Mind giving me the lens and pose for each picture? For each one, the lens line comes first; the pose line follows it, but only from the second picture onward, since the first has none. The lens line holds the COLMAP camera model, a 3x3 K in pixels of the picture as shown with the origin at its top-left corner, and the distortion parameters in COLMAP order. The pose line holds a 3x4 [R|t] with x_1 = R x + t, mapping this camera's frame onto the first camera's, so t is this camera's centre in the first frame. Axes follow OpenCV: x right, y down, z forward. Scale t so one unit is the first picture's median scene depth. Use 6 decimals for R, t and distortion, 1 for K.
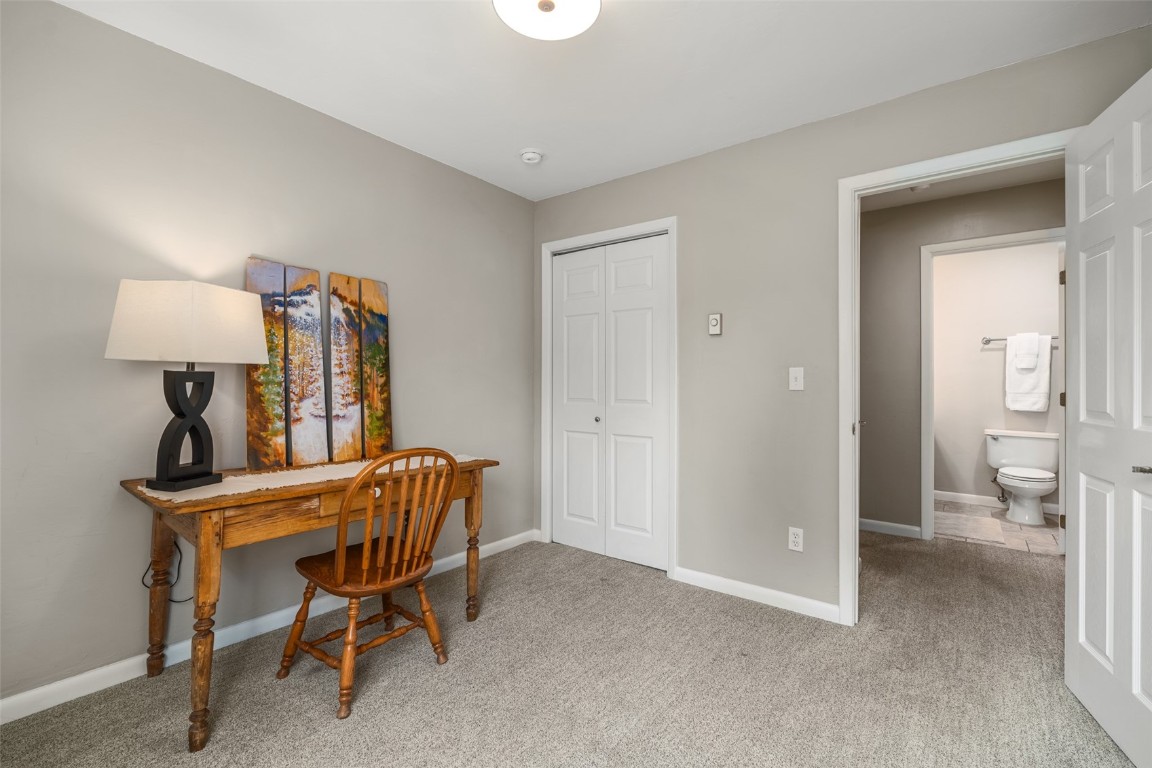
lens RADIAL K [[519.4, 0, 575.3], [0, 519.4, 378.7], [0, 0, 1]] dist [-0.002940, -0.000280]
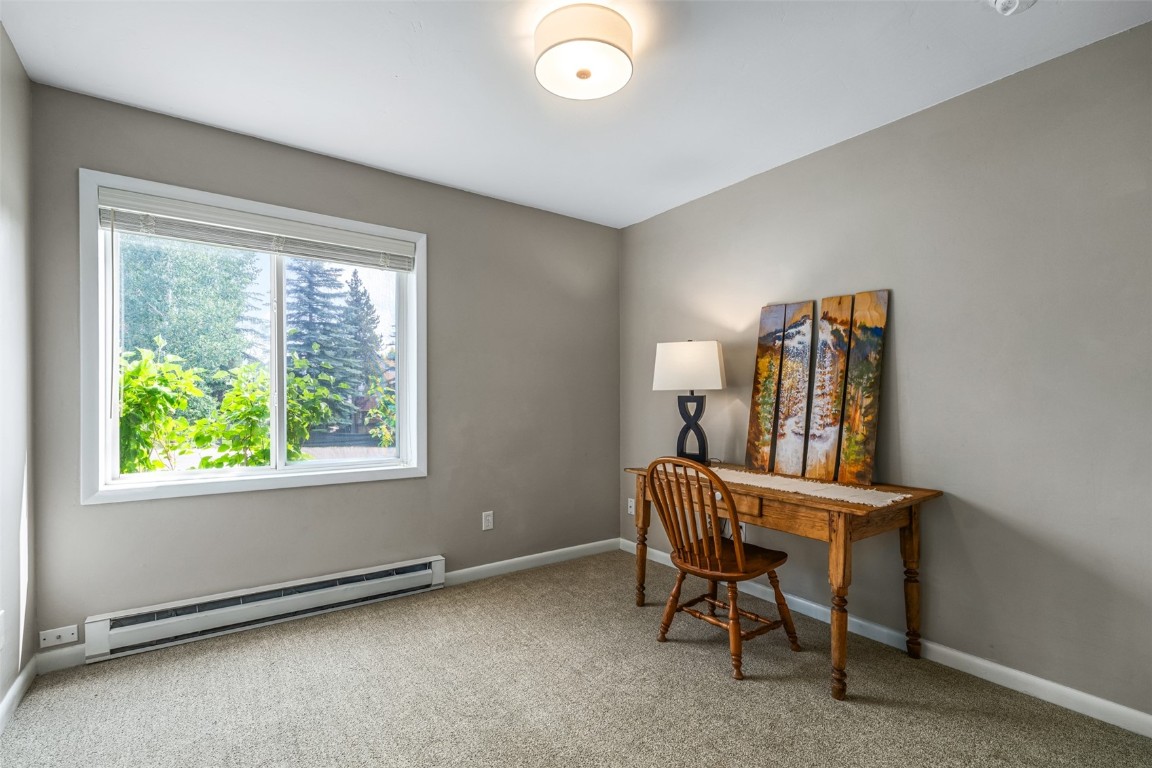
lens RADIAL K [[519.4, 0, 578.9], [0, 519.4, 395.4], [0, 0, 1]] dist [-0.002940, -0.000280]
pose [[-0.265520, -0.010717, -0.964046, 0.679404], [0.003173, 0.999923, -0.011990, 0.002030], [0.964100, -0.006243, -0.265466, 0.814094]]
